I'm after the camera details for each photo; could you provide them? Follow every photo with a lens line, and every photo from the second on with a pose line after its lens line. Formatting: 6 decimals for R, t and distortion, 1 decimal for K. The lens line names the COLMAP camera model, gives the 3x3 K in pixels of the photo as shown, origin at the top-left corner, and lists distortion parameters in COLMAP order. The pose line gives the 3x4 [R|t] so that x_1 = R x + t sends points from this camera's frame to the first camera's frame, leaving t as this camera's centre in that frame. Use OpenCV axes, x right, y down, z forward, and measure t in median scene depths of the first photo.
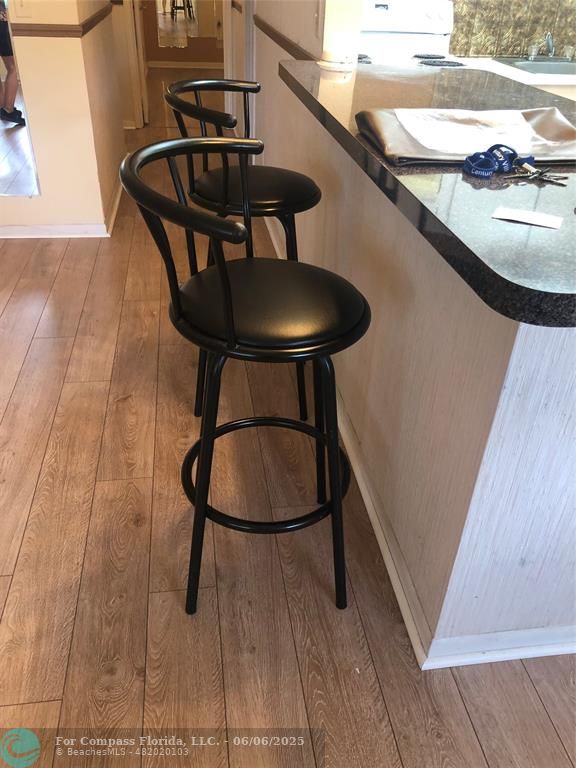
lens RADIAL K [[628.5, 0, 288.0], [0, 628.5, 384.0], [0, 0, 1]] dist [-0.039947, -0.000093]
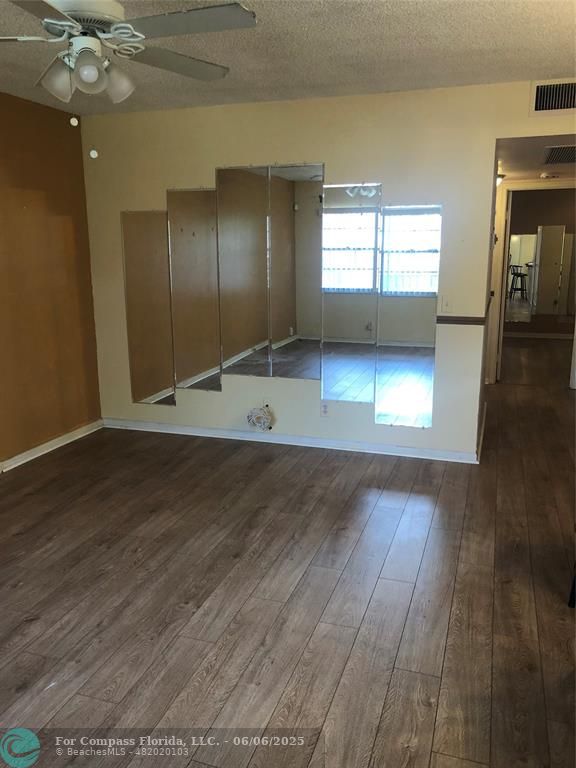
lens RADIAL K [[621.9, 0, 288.0], [0, 621.9, 384.0], [0, 0, 1]] dist [-0.009810, 0.005119]
pose [[0.891300, 0.051648, -0.450463, -0.110668], [-0.217375, 0.920549, -0.324558, 0.160107], [0.397911, 0.387198, 0.831712, -0.383426]]
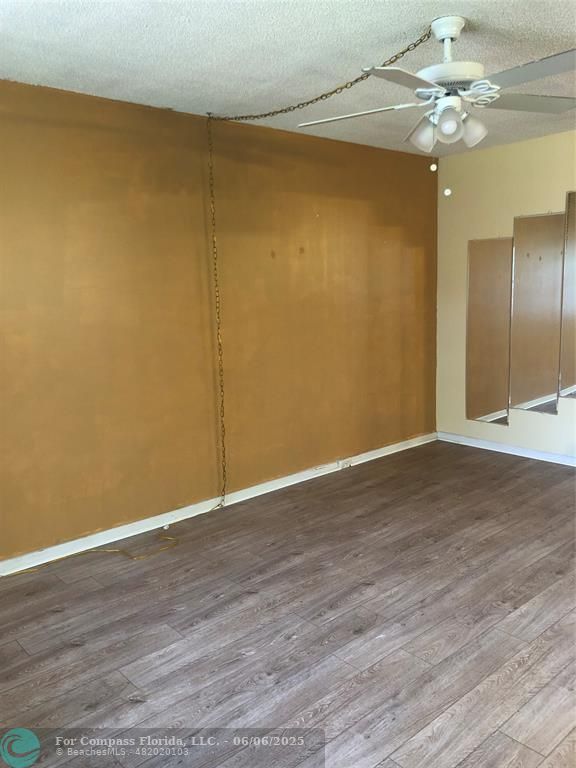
lens RADIAL K [[616.4, 0, 288.0], [0, 616.4, 384.0], [0, 0, 1]] dist [0.004936, 0.009334]
pose [[0.536888, 0.075143, -0.840301, -0.007035], [-0.422424, 0.886120, -0.190656, 0.238046], [0.730281, 0.457324, 0.507489, -0.474118]]
